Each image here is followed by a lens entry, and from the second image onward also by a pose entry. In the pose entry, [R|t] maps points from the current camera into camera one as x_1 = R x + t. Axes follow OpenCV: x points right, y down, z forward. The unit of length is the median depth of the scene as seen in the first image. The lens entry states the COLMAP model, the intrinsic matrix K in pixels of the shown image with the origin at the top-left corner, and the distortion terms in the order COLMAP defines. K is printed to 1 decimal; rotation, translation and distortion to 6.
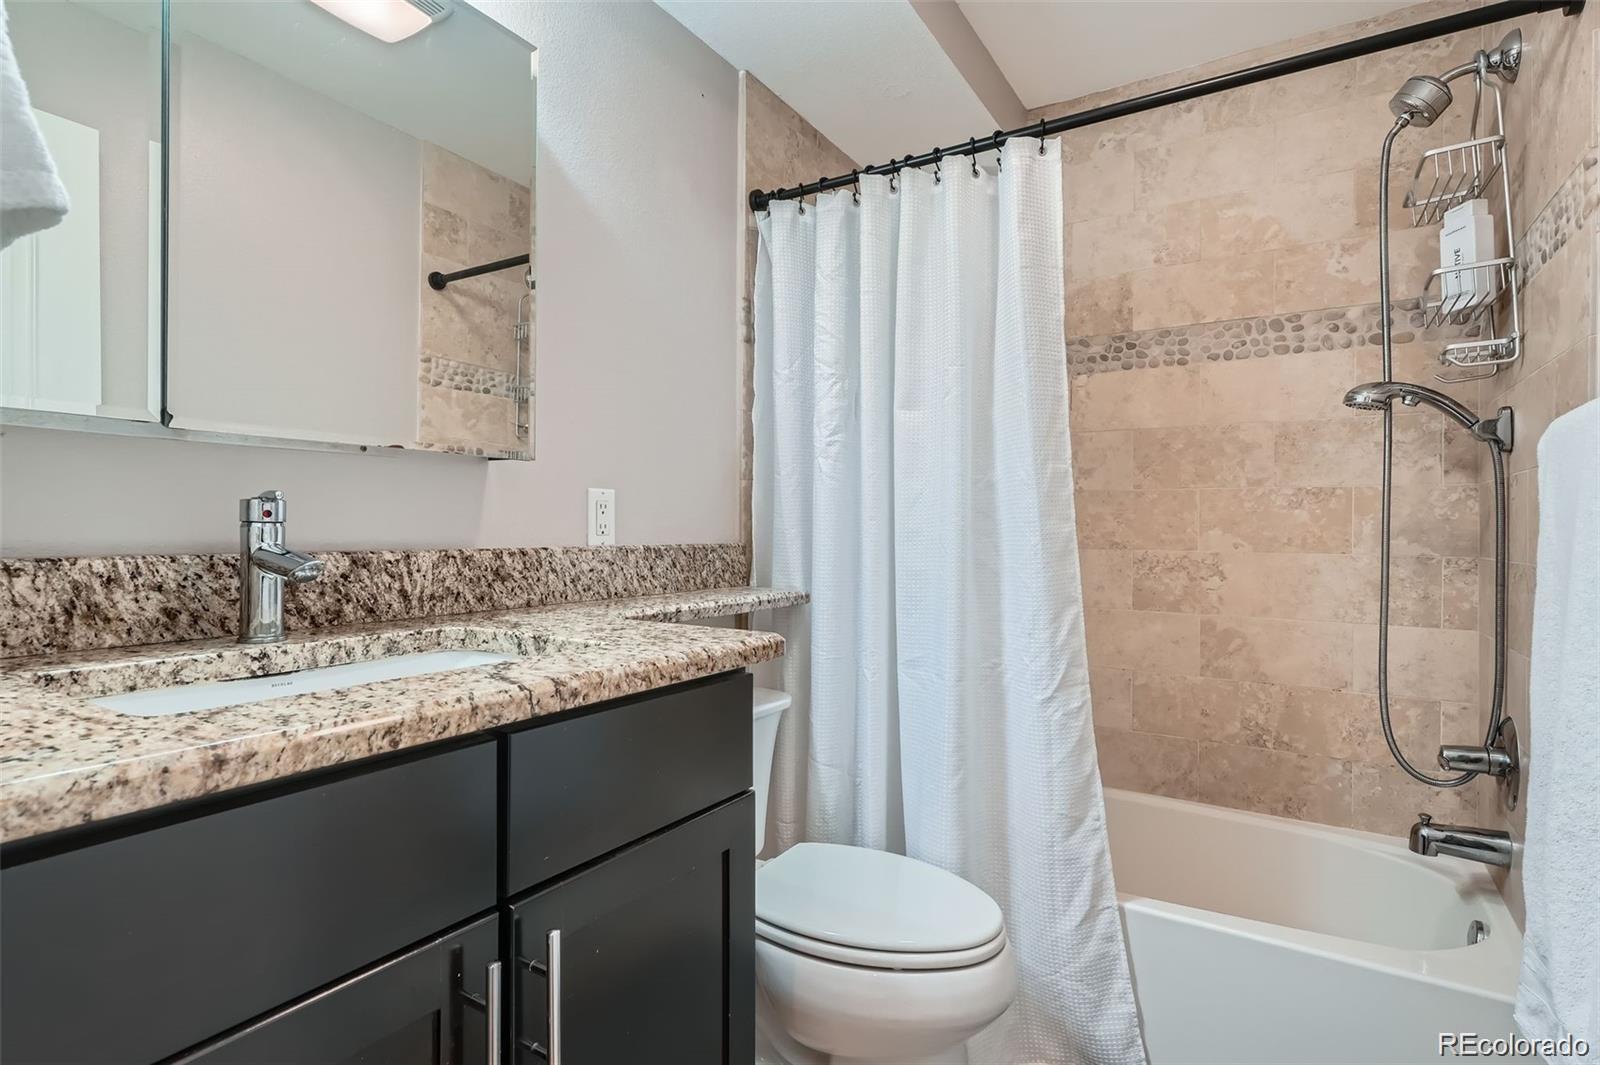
lens RADIAL K [[782.9, 0, 802.8], [0, 782.9, 531.6], [0, 0, 1]] dist [-0.000286, -0.000252]
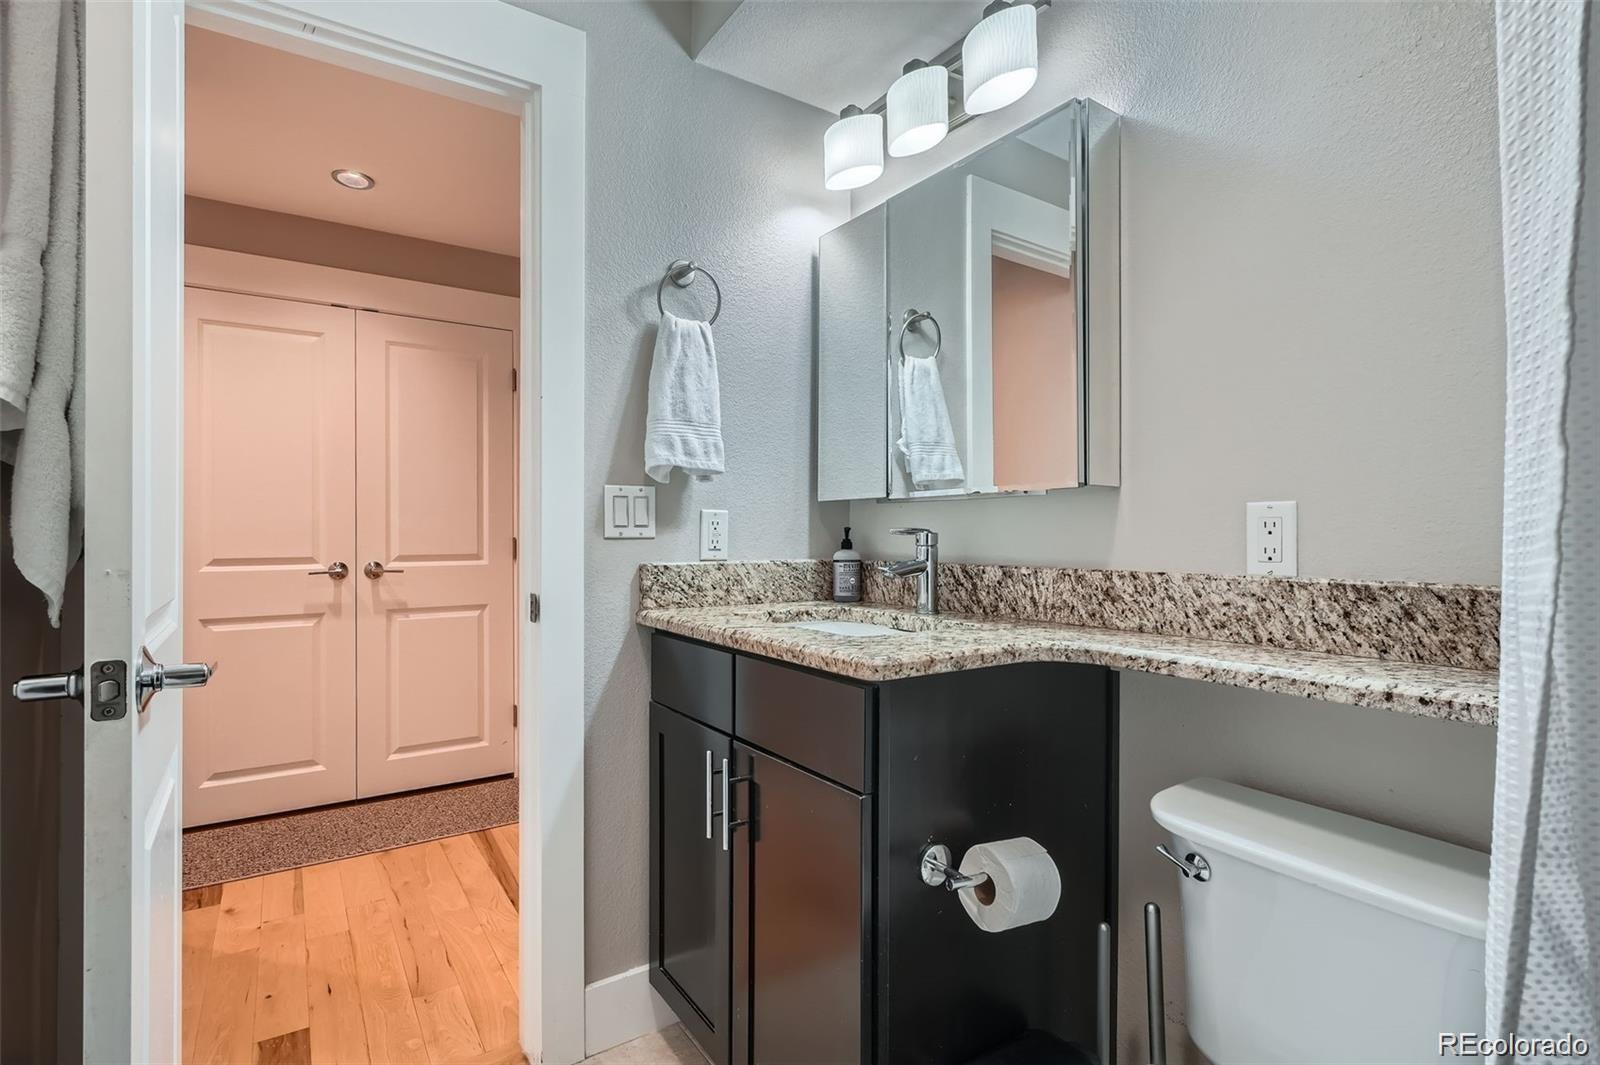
lens RADIAL K [[782.9, 0, 802.7], [0, 782.9, 532.6], [0, 0, 1]] dist [-0.000286, -0.000252]
pose [[-0.399181, -0.007564, -0.916841, 0.761090], [-0.004288, 0.999970, -0.006383, -0.021224], [0.916862, 0.001384, -0.399201, 1.069009]]
